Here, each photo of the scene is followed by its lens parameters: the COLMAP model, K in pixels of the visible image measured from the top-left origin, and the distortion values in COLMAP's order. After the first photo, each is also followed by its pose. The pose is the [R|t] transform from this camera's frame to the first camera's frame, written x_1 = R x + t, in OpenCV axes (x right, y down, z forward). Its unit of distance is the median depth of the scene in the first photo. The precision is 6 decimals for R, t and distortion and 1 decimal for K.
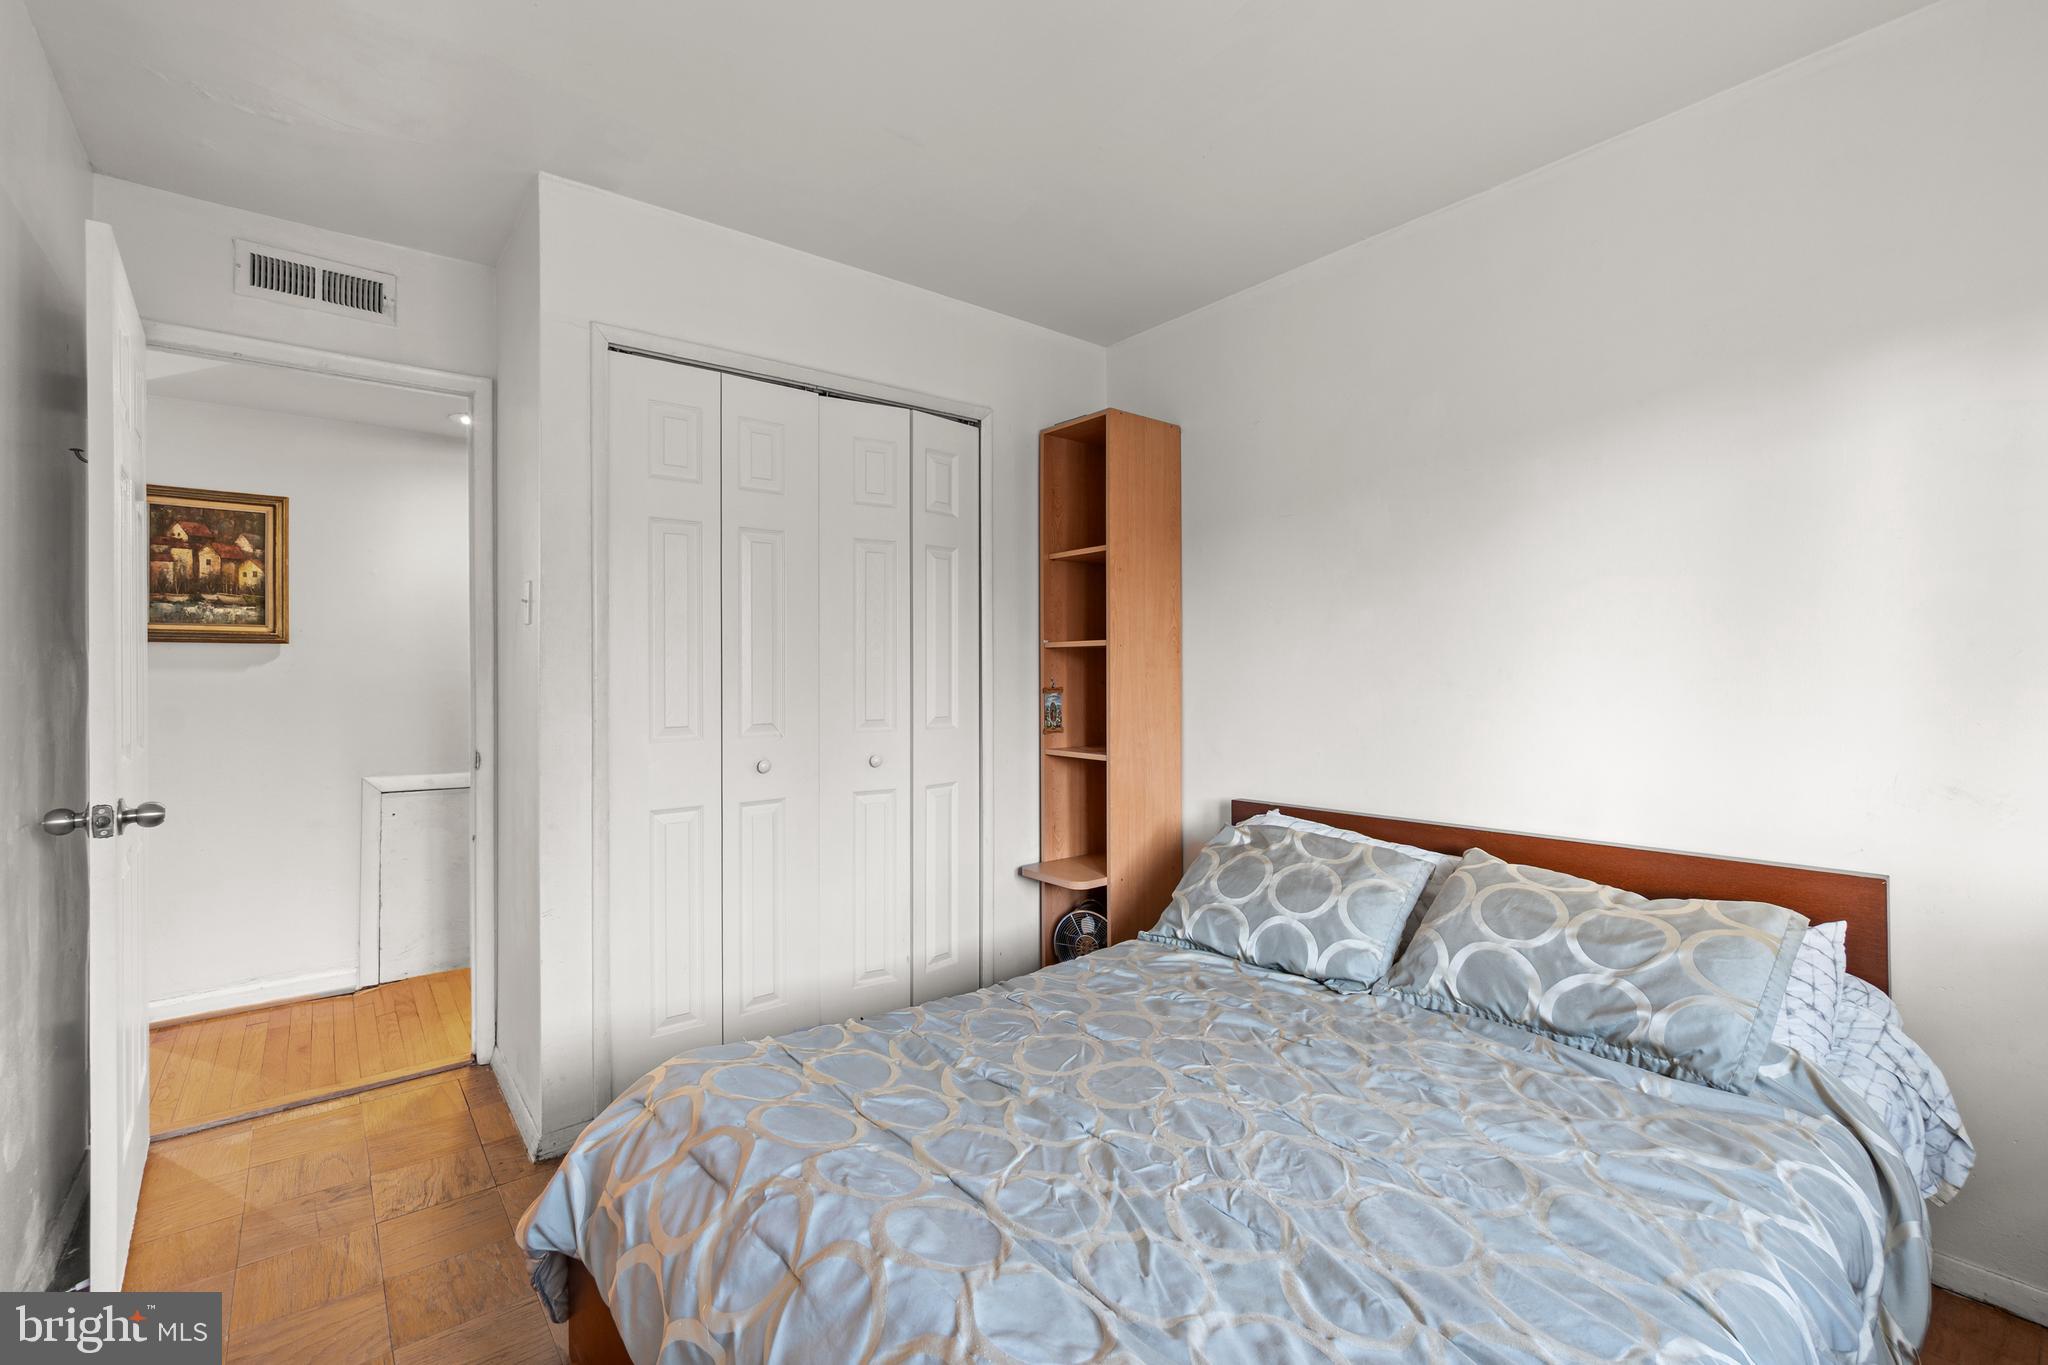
lens RADIAL K [[886.6, 0, 1019.0], [0, 886.6, 678.8], [0, 0, 1]] dist [-0.001629, 0.001245]
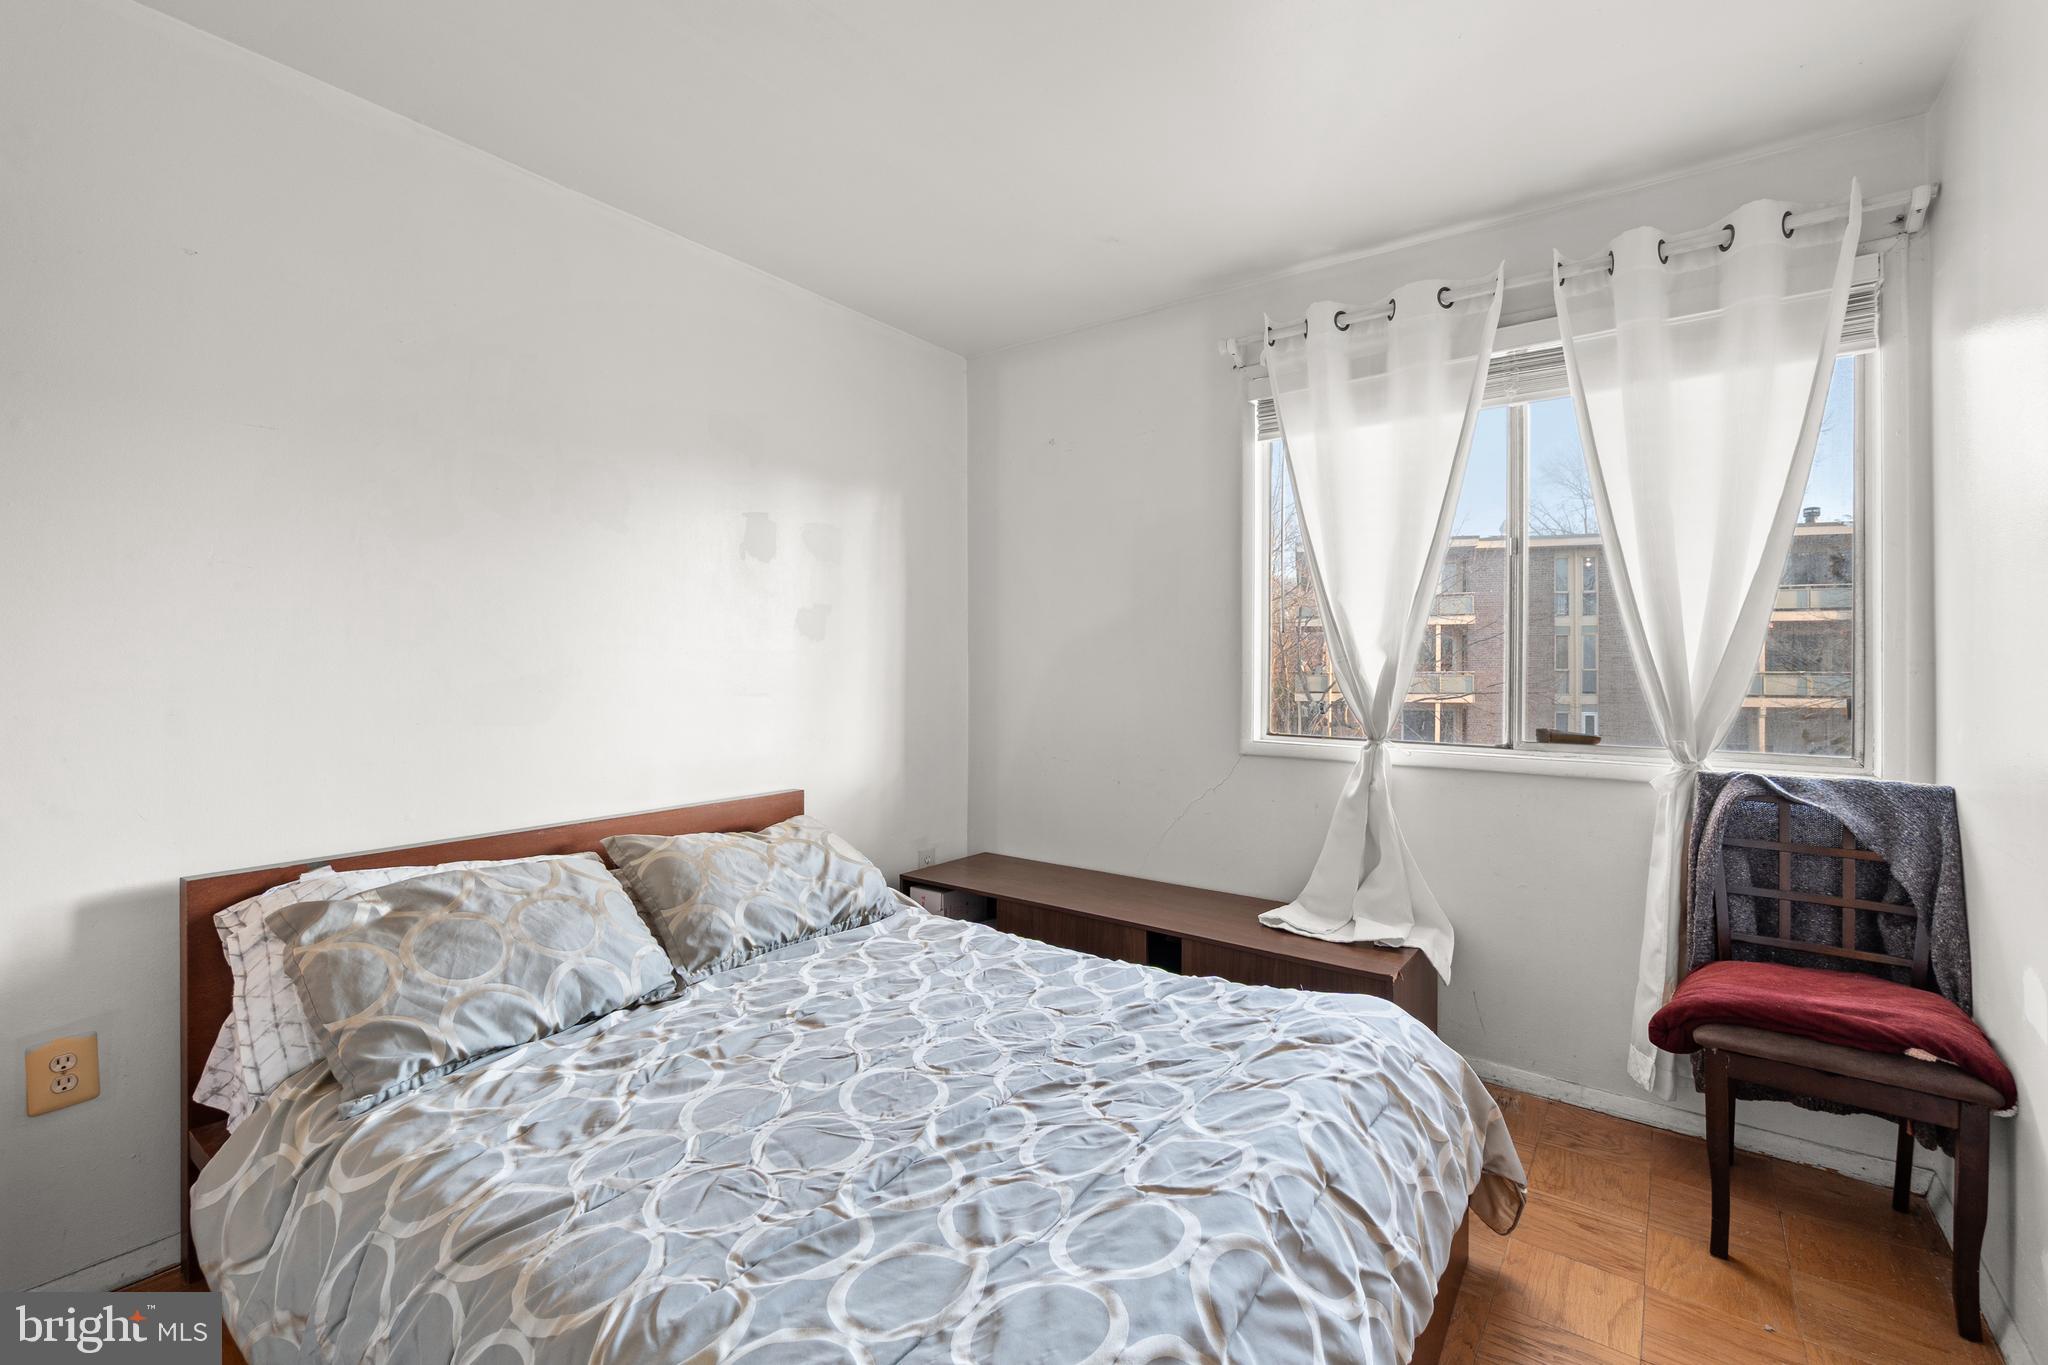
lens RADIAL K [[886.6, 0, 1020.2], [0, 886.6, 671.0], [0, 0, 1]] dist [-0.001629, 0.001245]
pose [[-0.239786, -0.003787, 0.970818, -0.720454], [0.004673, 0.999976, 0.005055, -0.006741], [-0.970814, 0.005749, -0.239763, 0.930250]]
